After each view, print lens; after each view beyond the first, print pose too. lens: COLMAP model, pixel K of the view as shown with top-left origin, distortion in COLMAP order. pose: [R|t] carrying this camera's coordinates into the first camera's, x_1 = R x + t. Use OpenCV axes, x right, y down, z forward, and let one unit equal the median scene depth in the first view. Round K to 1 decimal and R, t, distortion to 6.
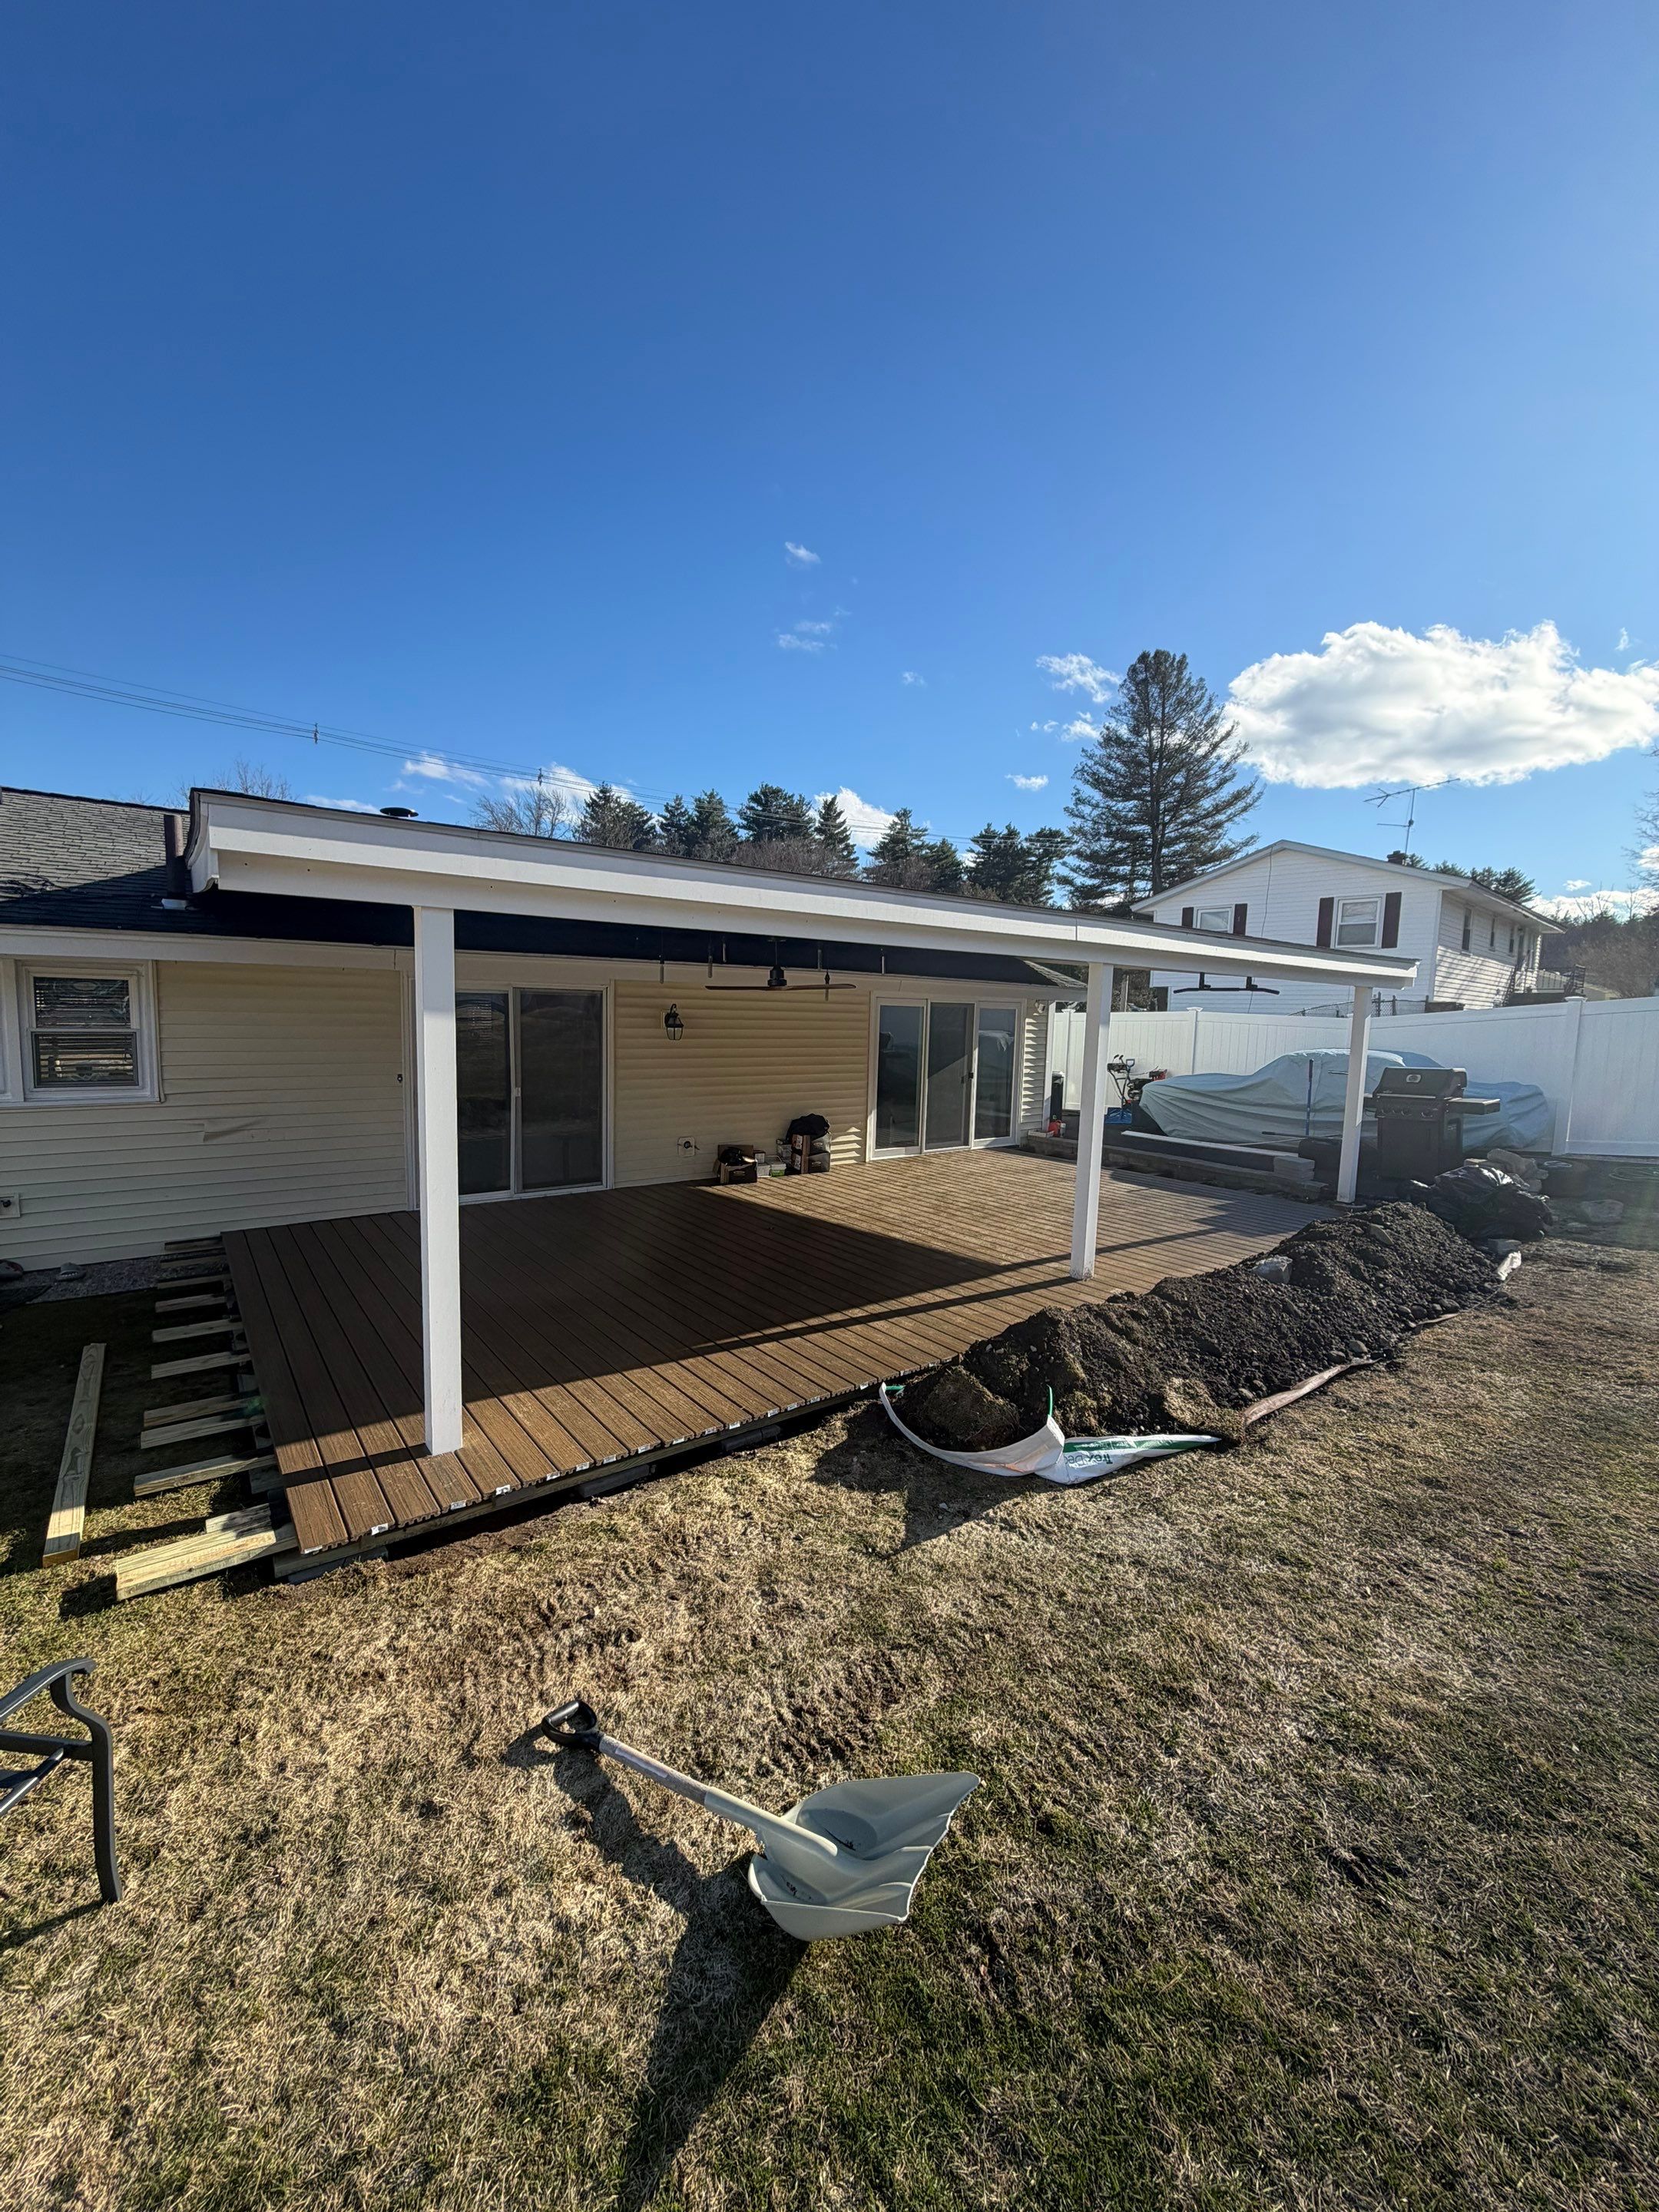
lens RADIAL K [[874.2, 0, 825.2], [0, 874.2, 1095.8], [0, 0, 1]] dist [-0.001809, 0.000498]
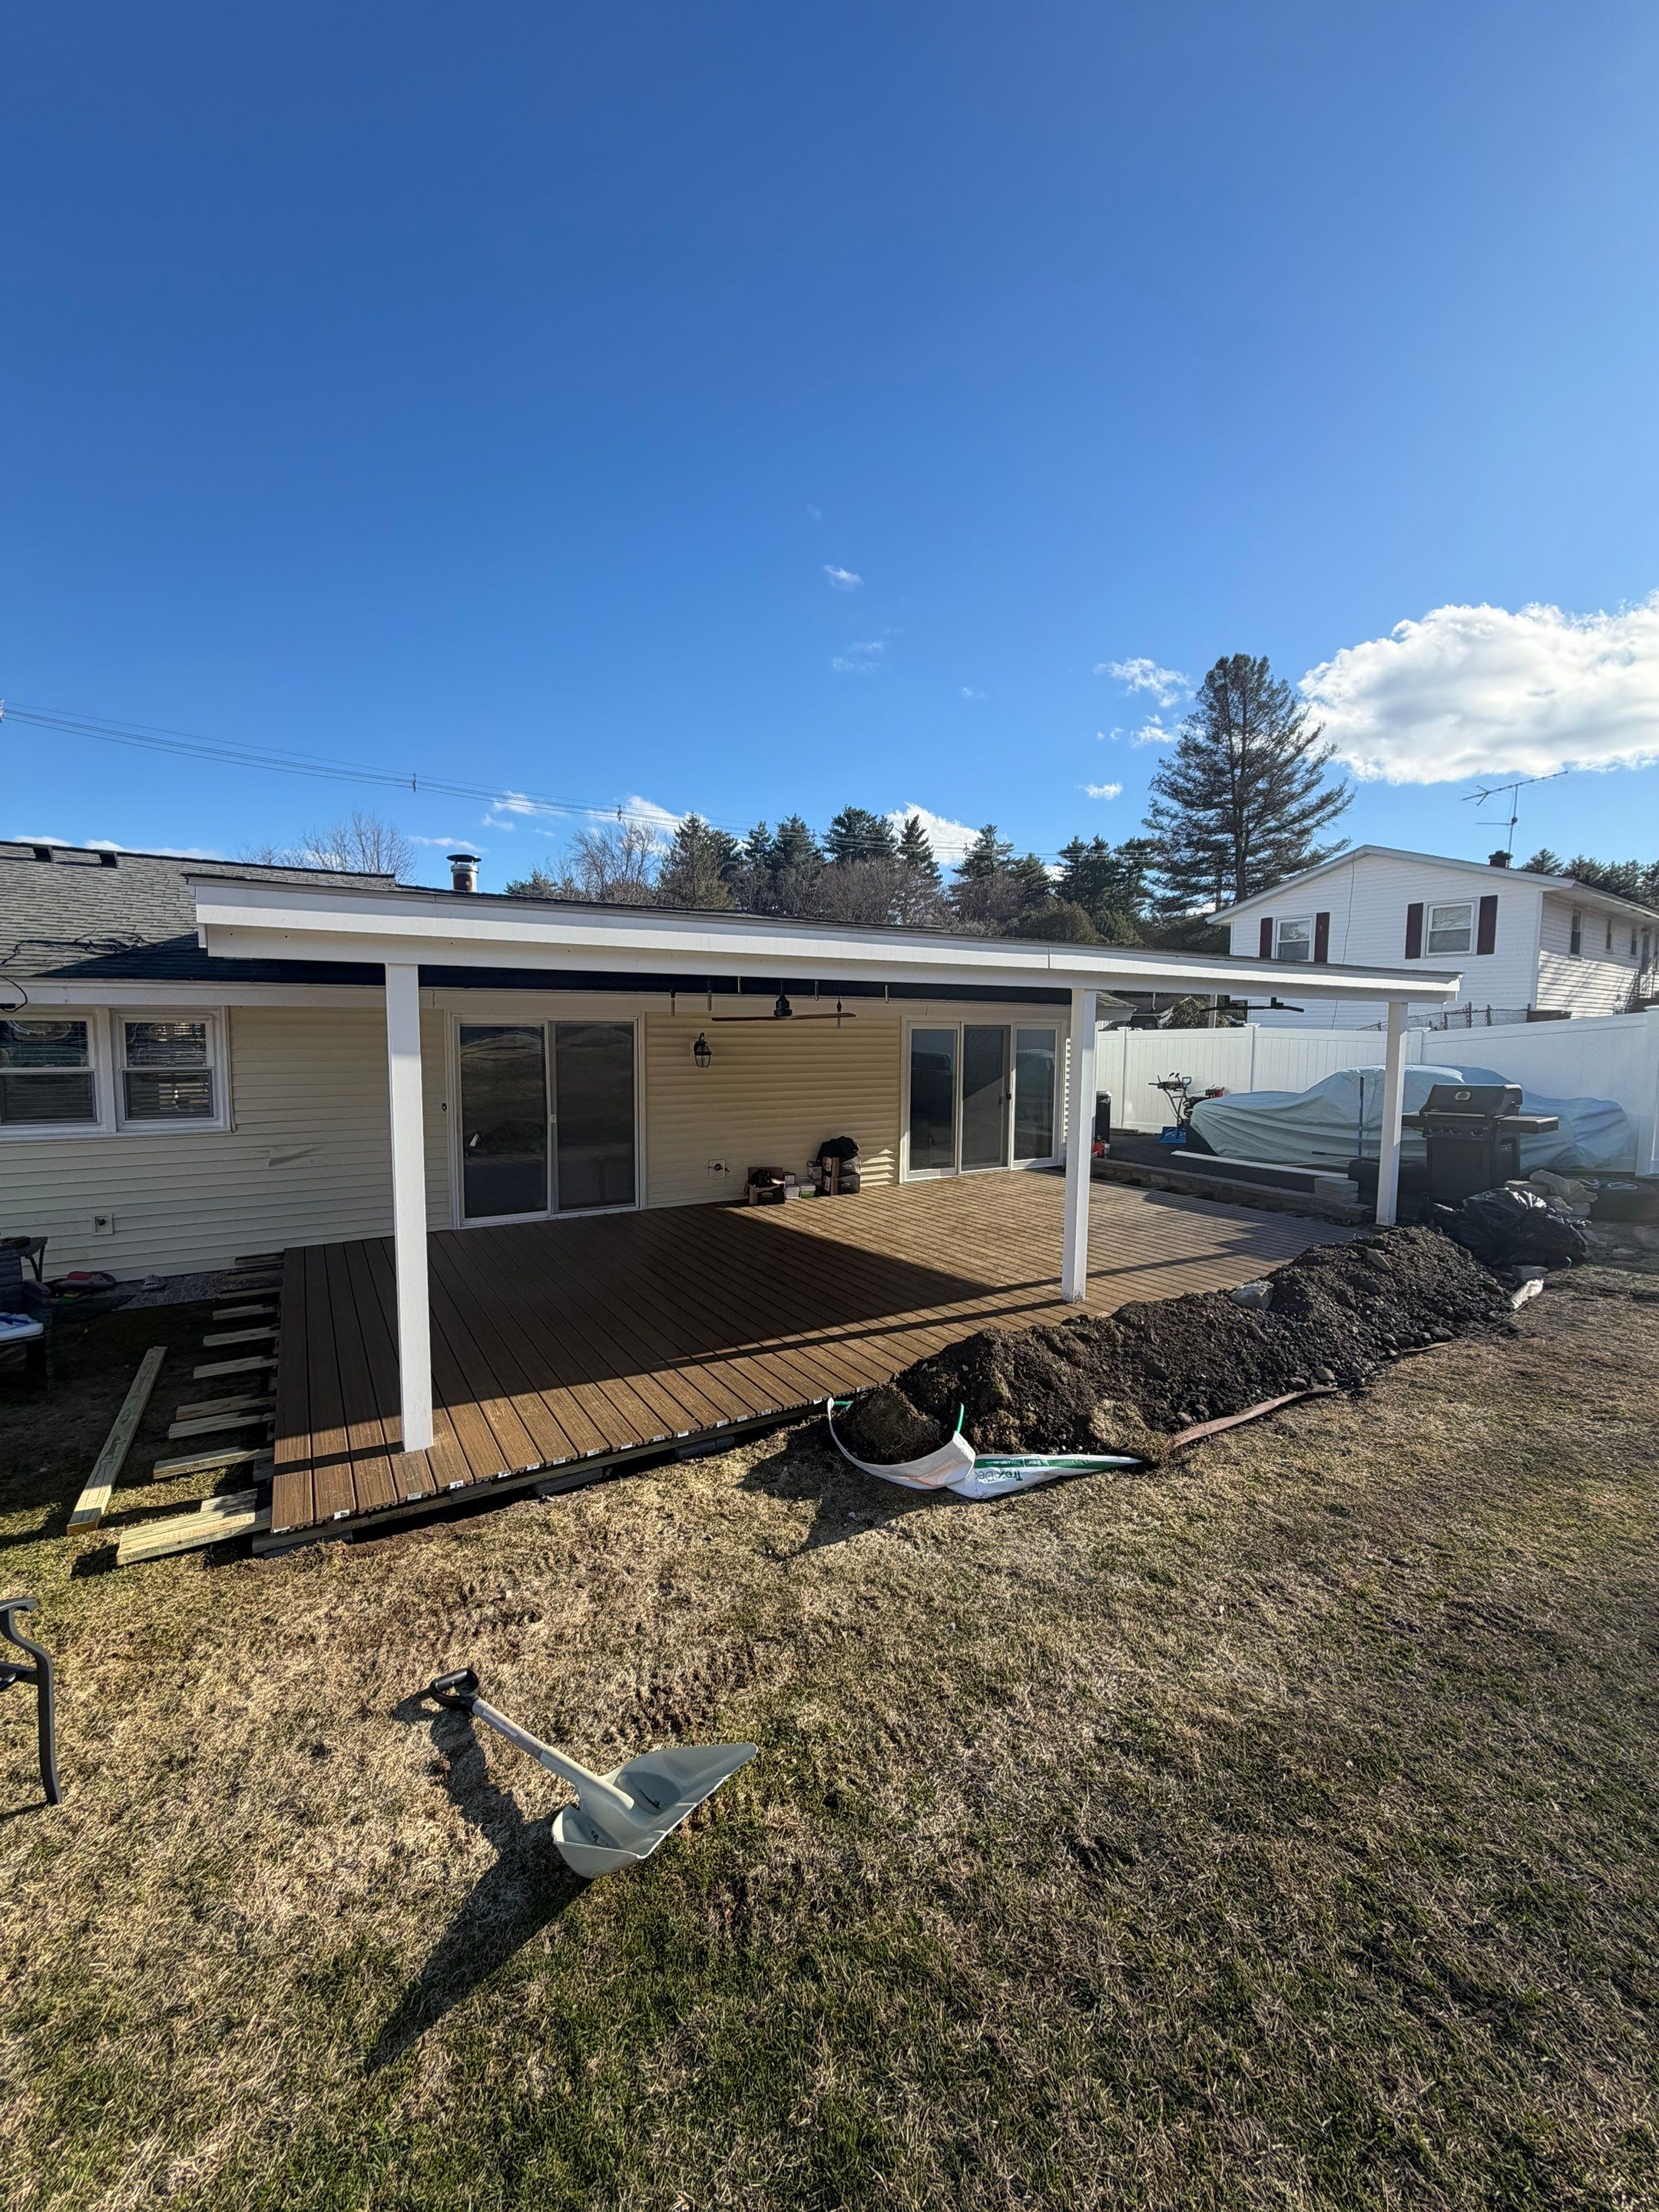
lens RADIAL K [[874.2, 0, 823.8], [0, 874.2, 1094.4], [0, 0, 1]] dist [-0.001809, 0.000498]
pose [[0.994426, -0.011398, -0.104822, 0.081671], [0.008981, 0.999683, -0.023502, -0.005428], [0.105056, 0.022430, 0.994213, -0.024766]]
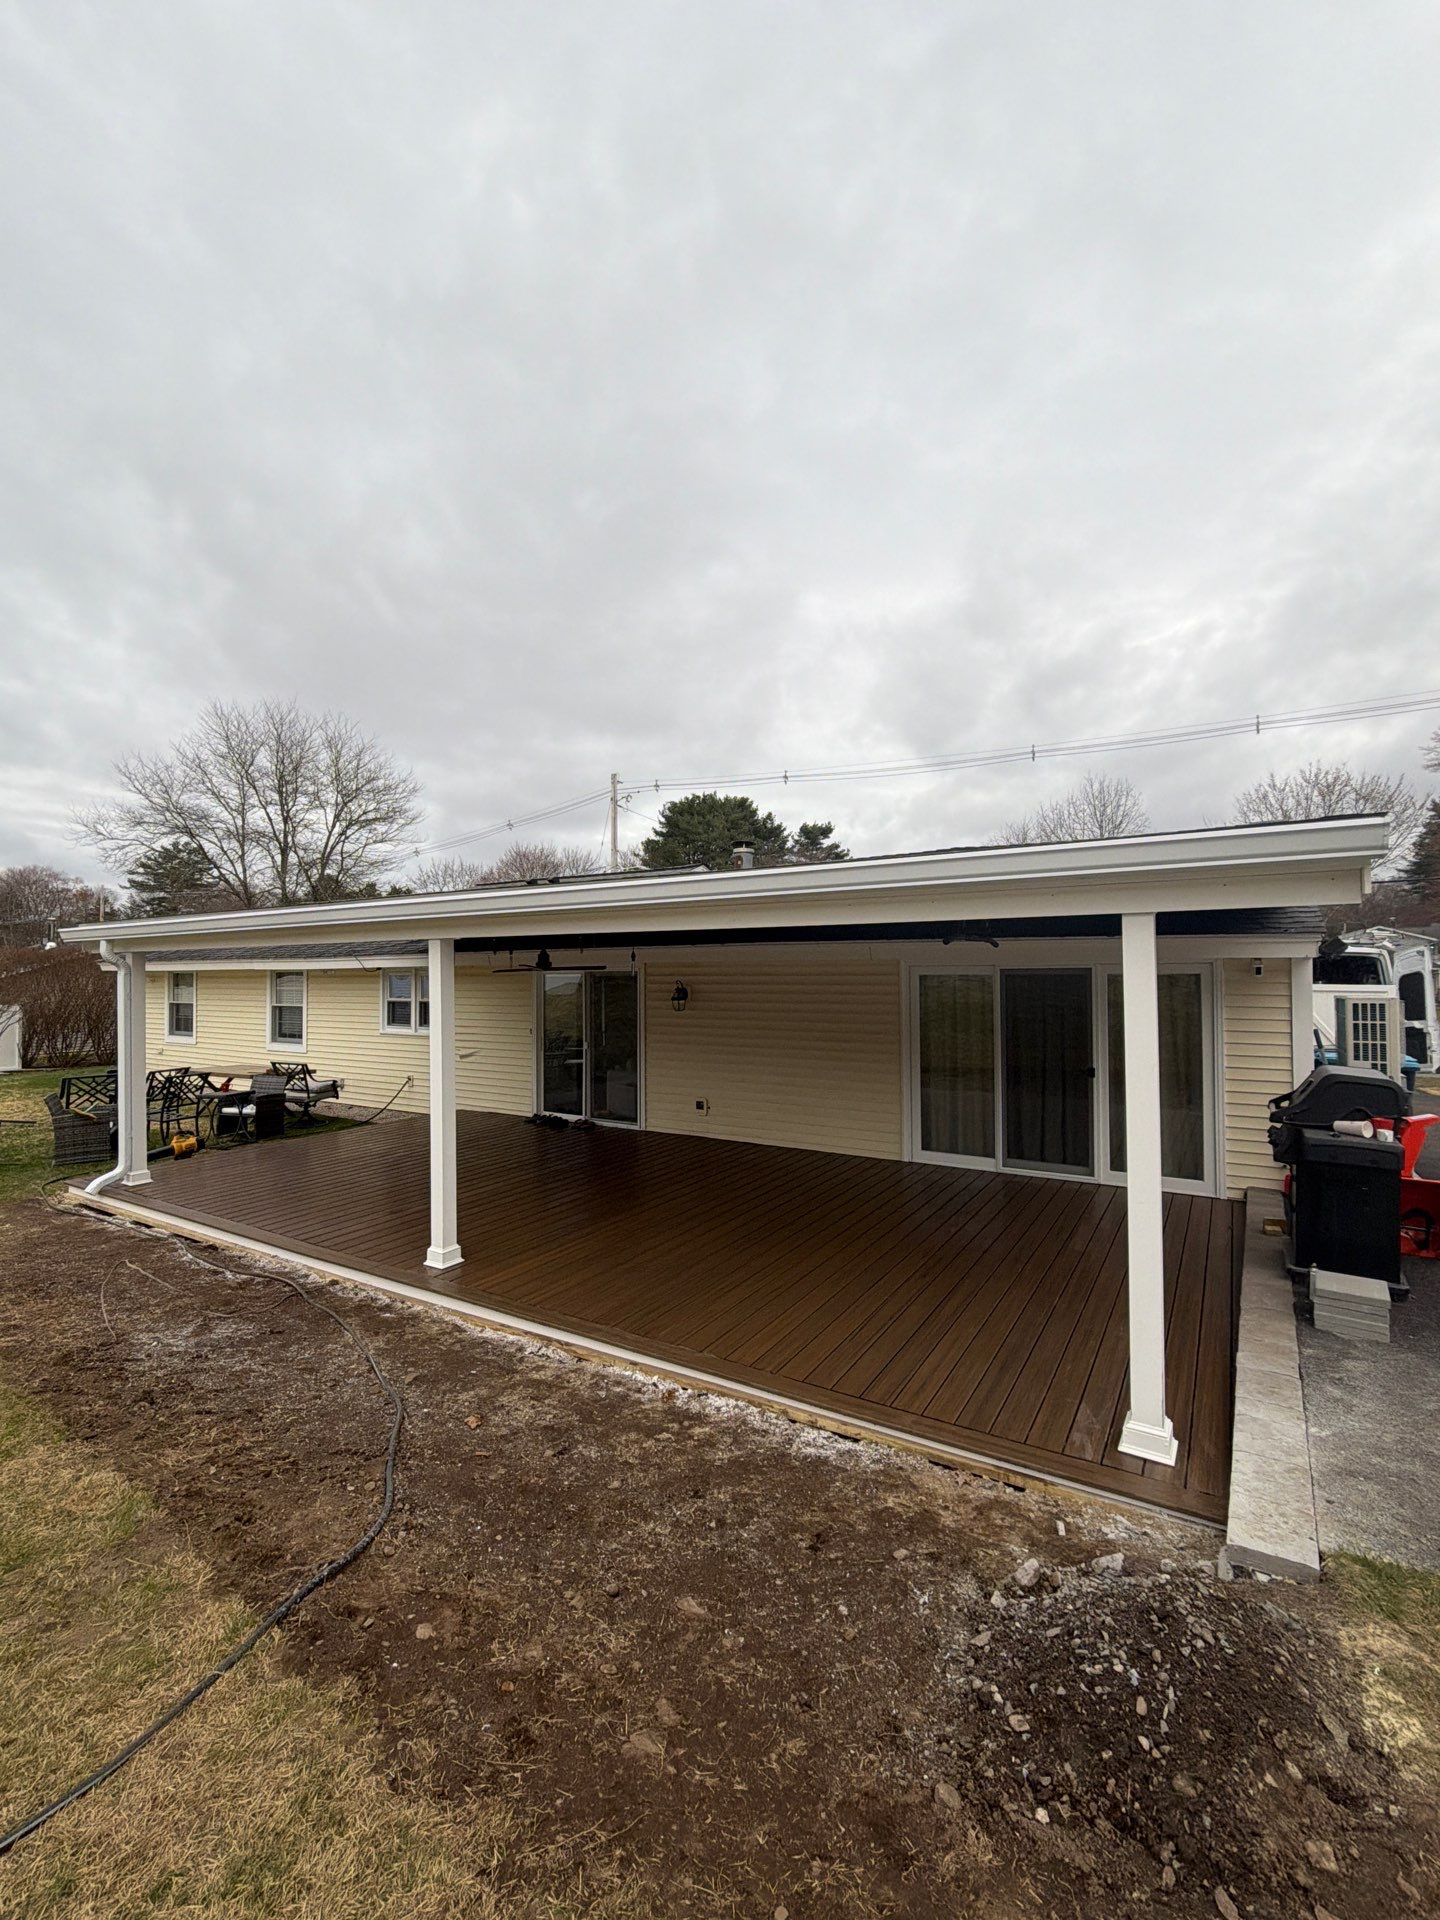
lens RADIAL K [[829.5, 0, 720.2], [0, 829.5, 962.9], [0, 0, 1]] dist [-0.001808, 0.000586]
pose [[0.364486, -0.038312, -0.930420, 0.893611], [-0.075801, 0.994617, -0.070650, -0.054250], [0.928119, 0.096278, 0.359620, 0.649456]]
